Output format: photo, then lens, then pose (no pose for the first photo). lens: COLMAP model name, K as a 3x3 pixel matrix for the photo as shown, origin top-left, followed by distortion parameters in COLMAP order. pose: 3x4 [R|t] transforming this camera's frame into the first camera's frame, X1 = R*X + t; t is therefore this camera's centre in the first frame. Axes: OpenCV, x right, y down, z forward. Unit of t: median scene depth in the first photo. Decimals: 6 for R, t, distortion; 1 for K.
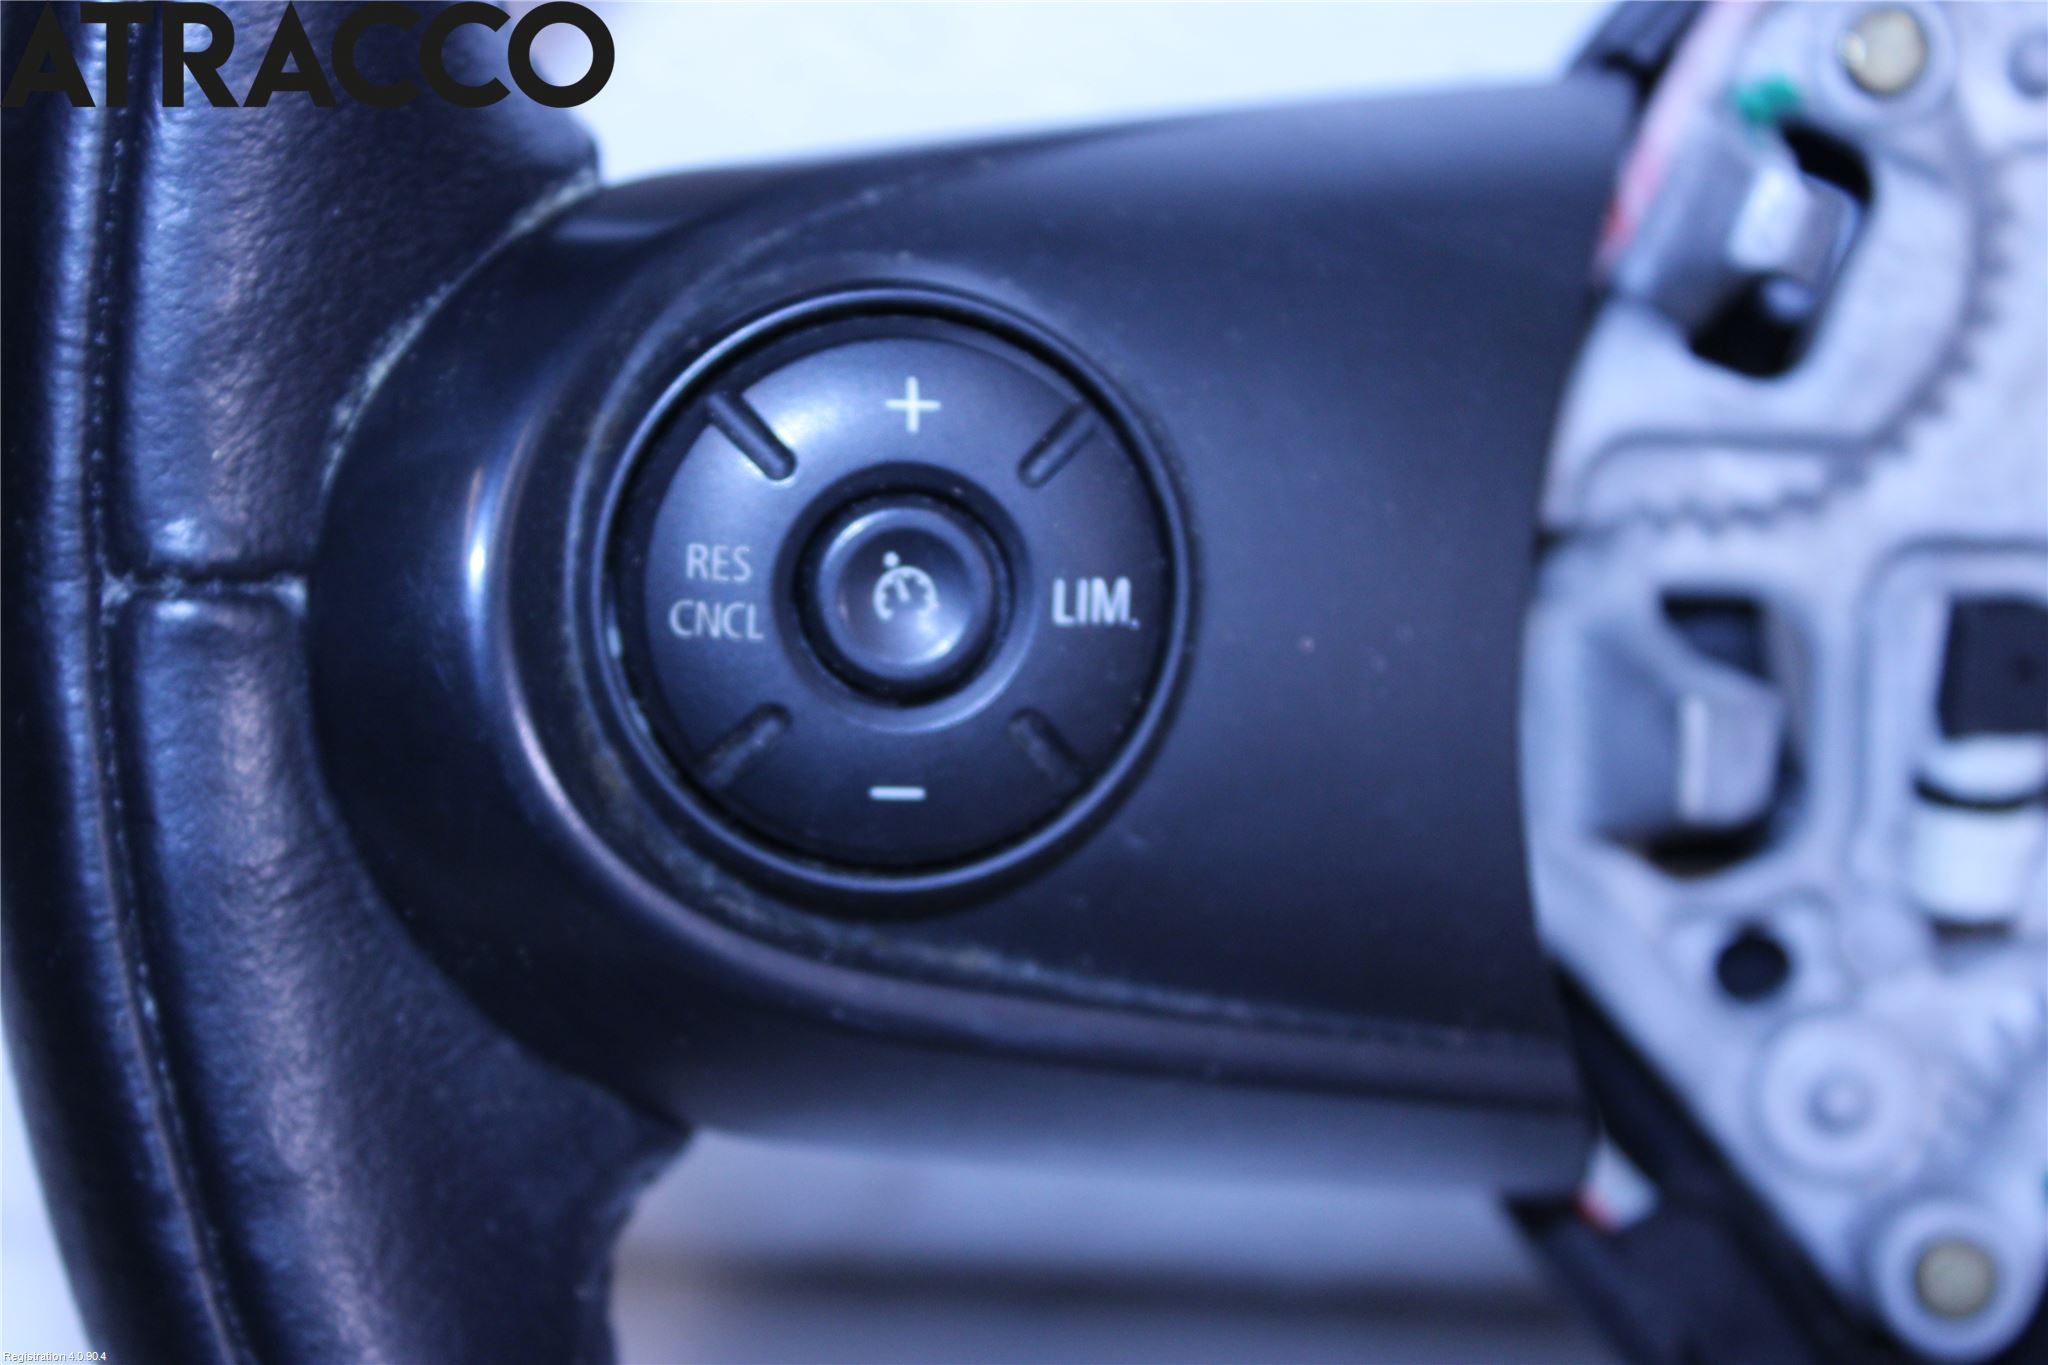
lens RADIAL K [[3907.0, 0, 1021.9], [0, 3907.0, 692.5], [0, 0, 1]] dist [0.131976, 0.000000]
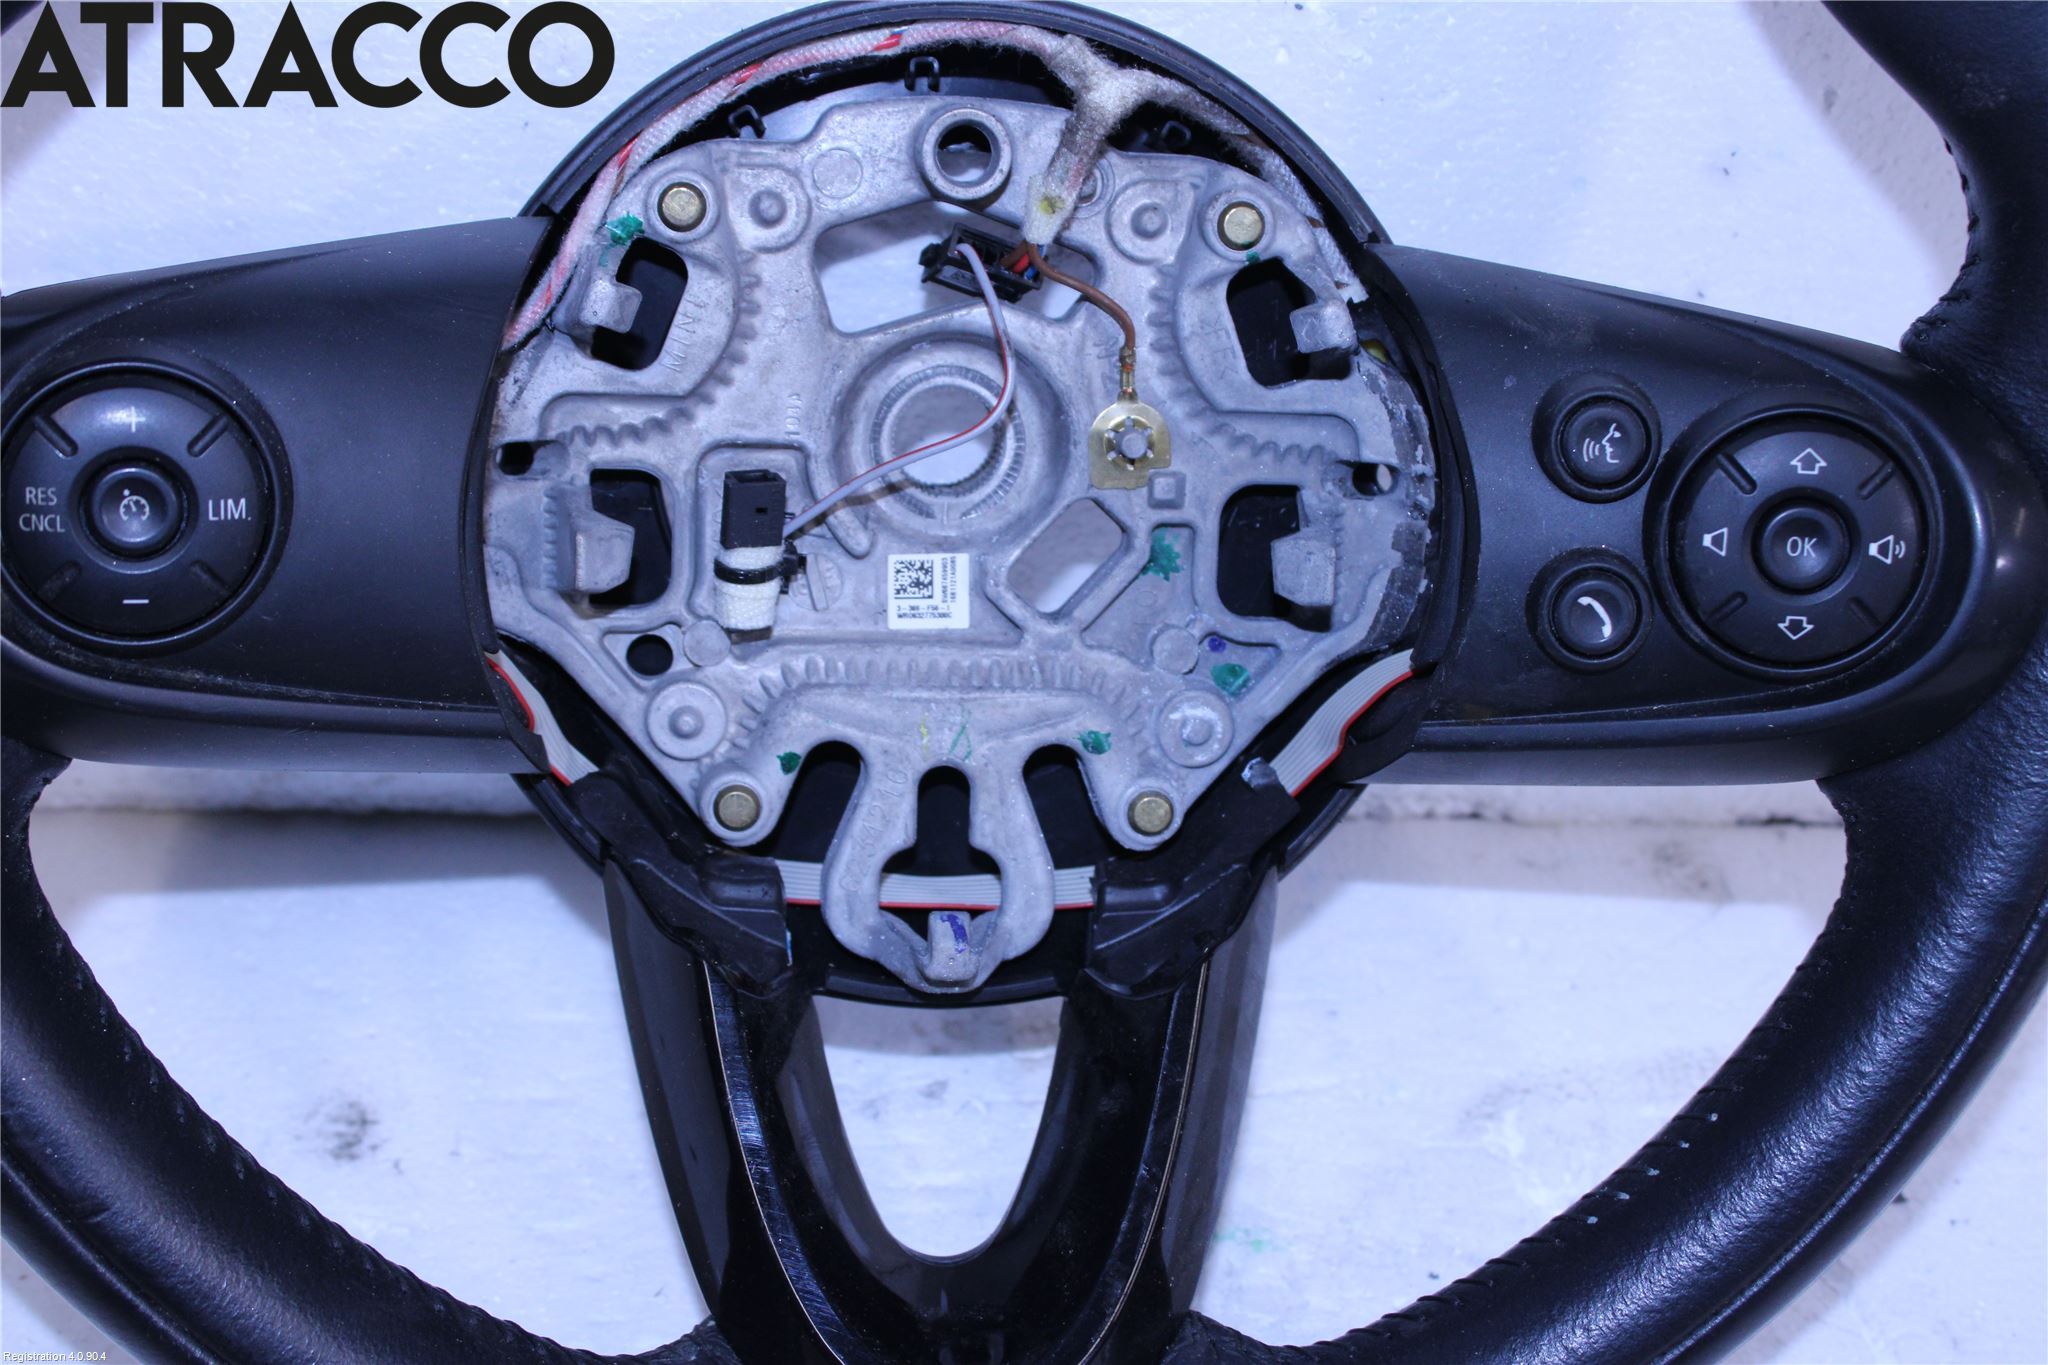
lens RADIAL K [[2804.7, 0, 1025.9], [0, 2804.7, 670.4], [0, 0, 1]] dist [-0.024298, 0.000000]
pose [[0.992648, -0.021354, 0.119140, 0.237917], [0.008703, 0.994359, 0.105710, -0.083540], [-0.120725, -0.103896, 0.987234, -0.503695]]
